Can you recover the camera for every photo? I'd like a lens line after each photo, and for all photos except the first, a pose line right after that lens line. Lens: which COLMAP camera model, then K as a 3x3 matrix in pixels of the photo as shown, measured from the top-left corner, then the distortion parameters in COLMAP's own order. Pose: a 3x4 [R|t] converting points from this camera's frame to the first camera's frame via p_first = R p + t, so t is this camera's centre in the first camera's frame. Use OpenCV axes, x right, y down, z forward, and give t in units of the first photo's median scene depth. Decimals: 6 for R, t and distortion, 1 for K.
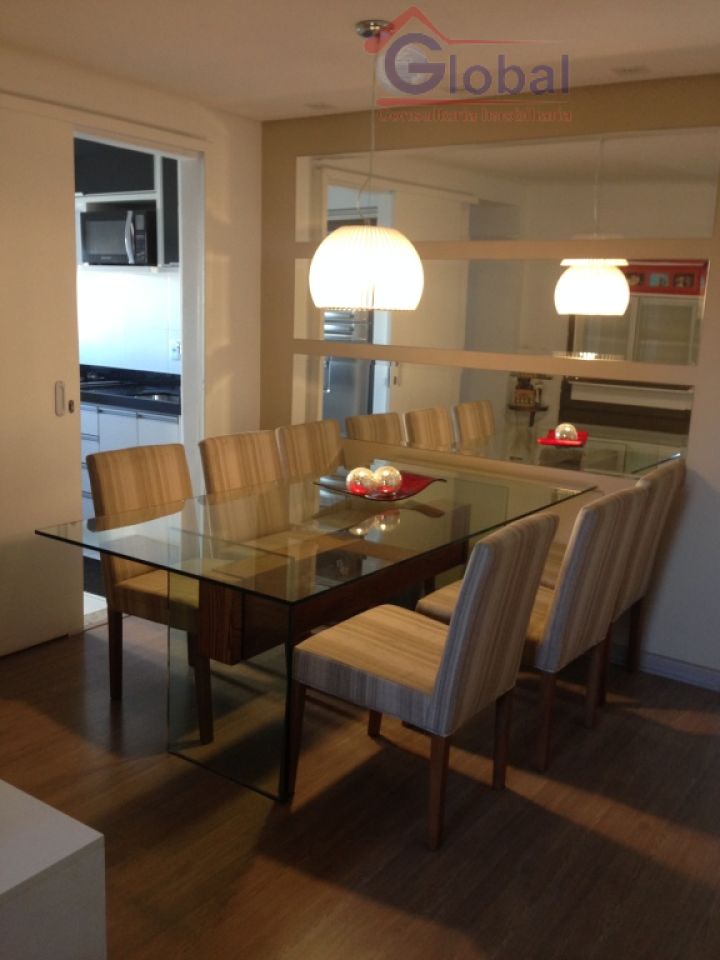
lens RADIAL K [[870.8, 0, 360.0], [0, 870.8, 480.0], [0, 0, 1]] dist [0.129044, -0.218137]
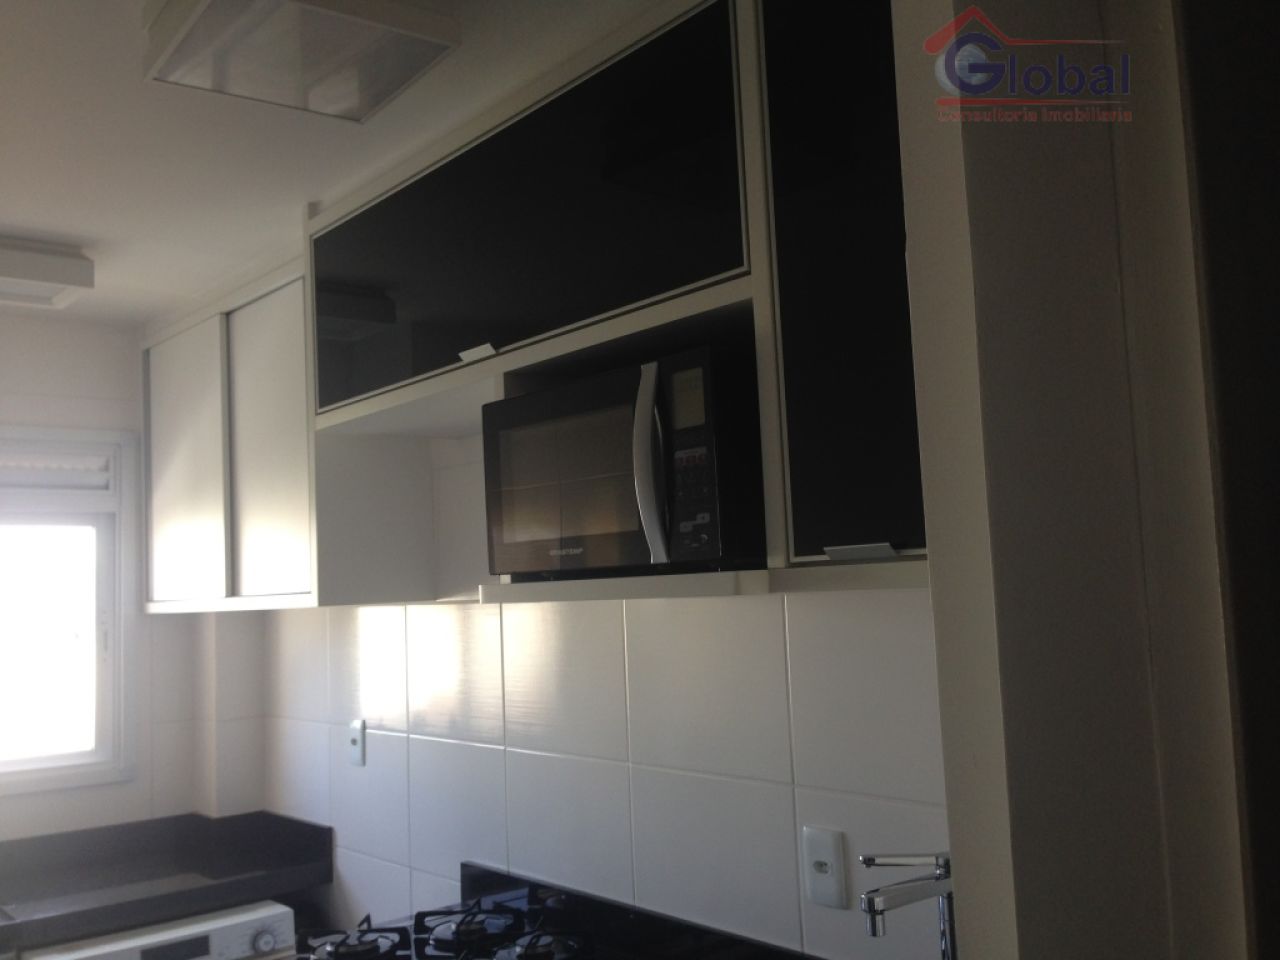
lens RADIAL K [[1161.1, 0, 640.0], [0, 1161.1, 480.0], [0, 0, 1]] dist [0.129044, -0.218137]
pose [[0.963186, -0.102656, -0.248463, -0.181480], [0.028018, 0.957521, -0.287001, -0.175418], [0.267371, 0.269474, 0.925147, 0.693607]]
